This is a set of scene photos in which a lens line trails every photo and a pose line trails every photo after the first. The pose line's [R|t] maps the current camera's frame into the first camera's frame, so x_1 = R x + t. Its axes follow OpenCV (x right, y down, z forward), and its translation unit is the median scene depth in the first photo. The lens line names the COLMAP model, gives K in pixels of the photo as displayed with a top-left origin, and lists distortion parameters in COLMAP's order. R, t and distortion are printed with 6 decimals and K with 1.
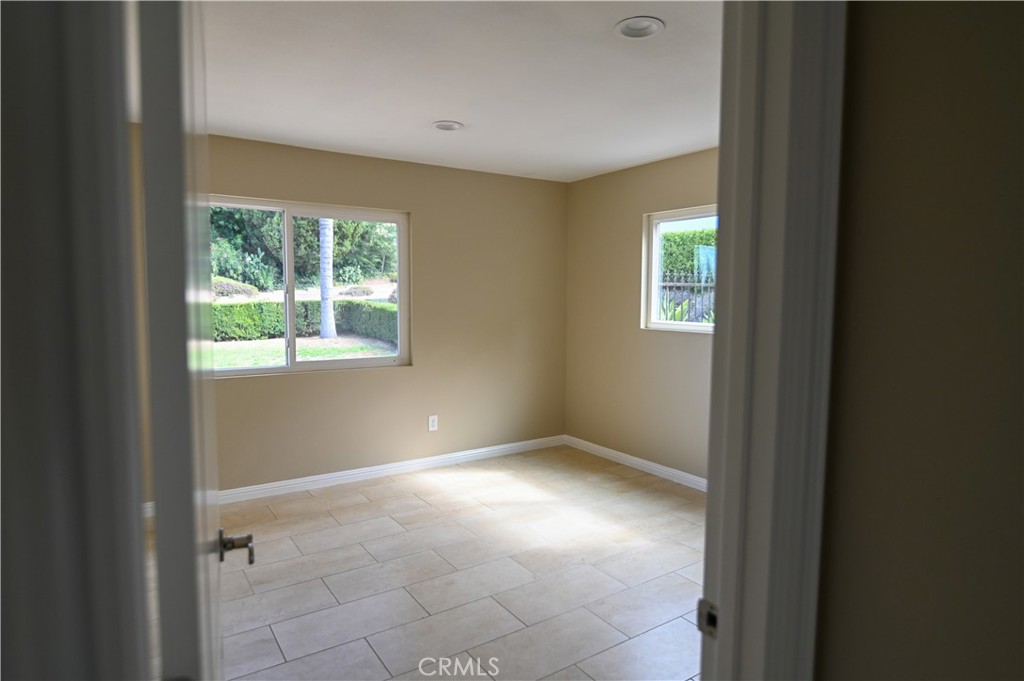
lens RADIAL K [[604.8, 0, 512.0], [0, 604.8, 340.5], [0, 0, 1]] dist [0.000787, 0.000468]
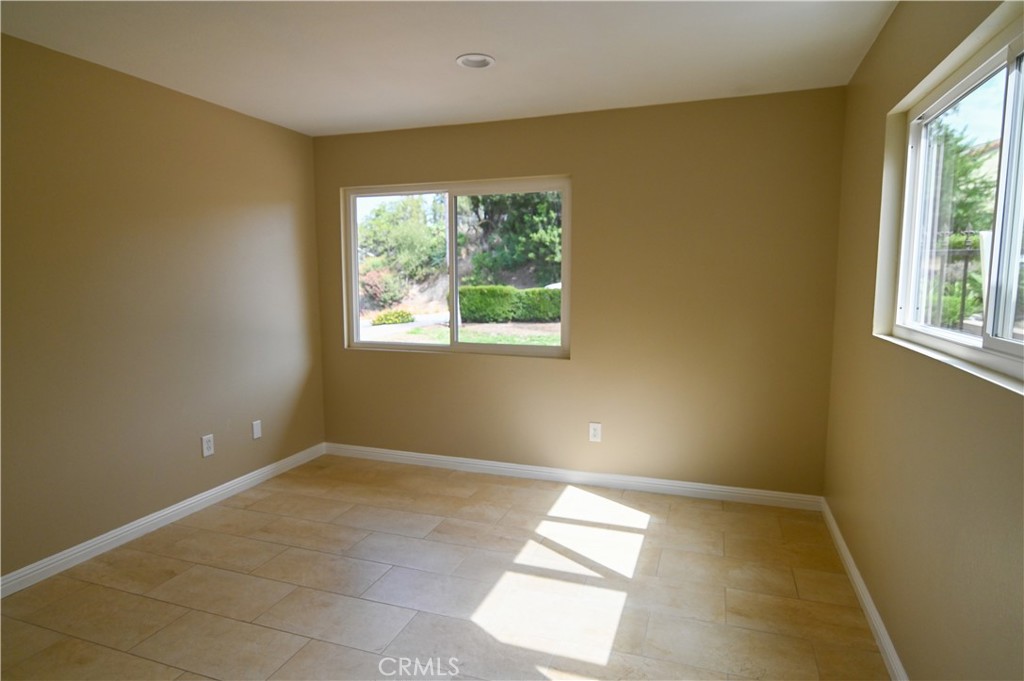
lens RADIAL K [[588.2, 0, 512.0], [0, 588.2, 340.5], [0, 0, 1]] dist [-0.003190, -0.000134]
pose [[0.590892, 0.078020, -0.802969, 0.508063], [-0.057724, 0.996850, 0.054380, -0.028568], [0.804683, 0.014218, 0.593535, 0.509742]]
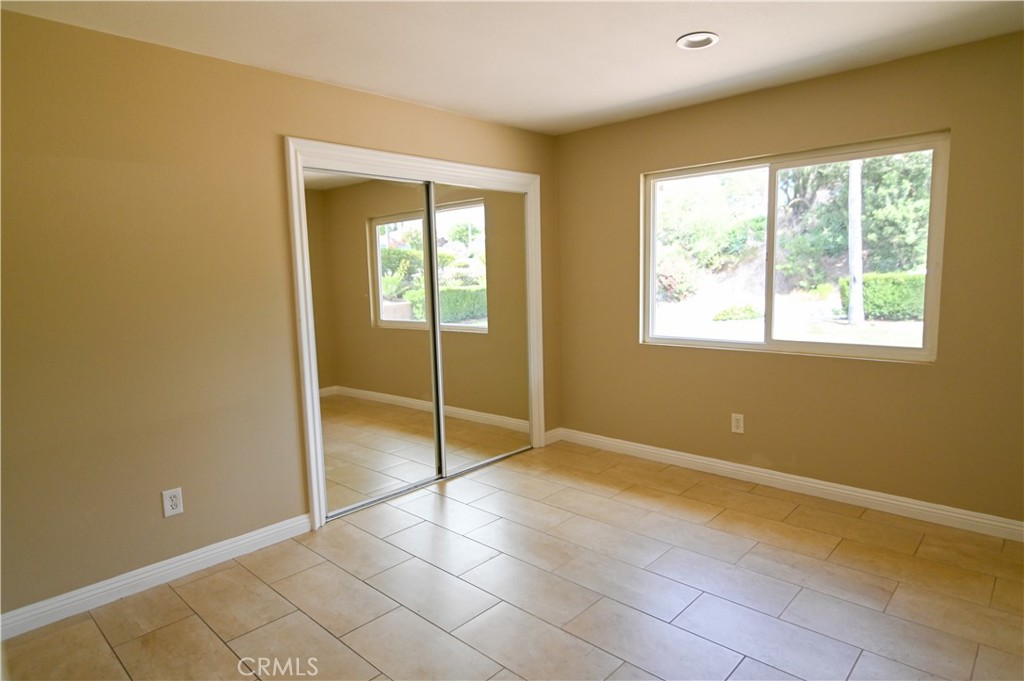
lens RADIAL K [[588.2, 0, 512.0], [0, 588.2, 340.5], [0, 0, 1]] dist [-0.003190, -0.000134]
pose [[0.243128, 0.100830, -0.964739, 0.398969], [-0.051613, 0.994518, 0.090935, -0.023638], [0.968620, 0.027684, 0.246999, 0.433408]]
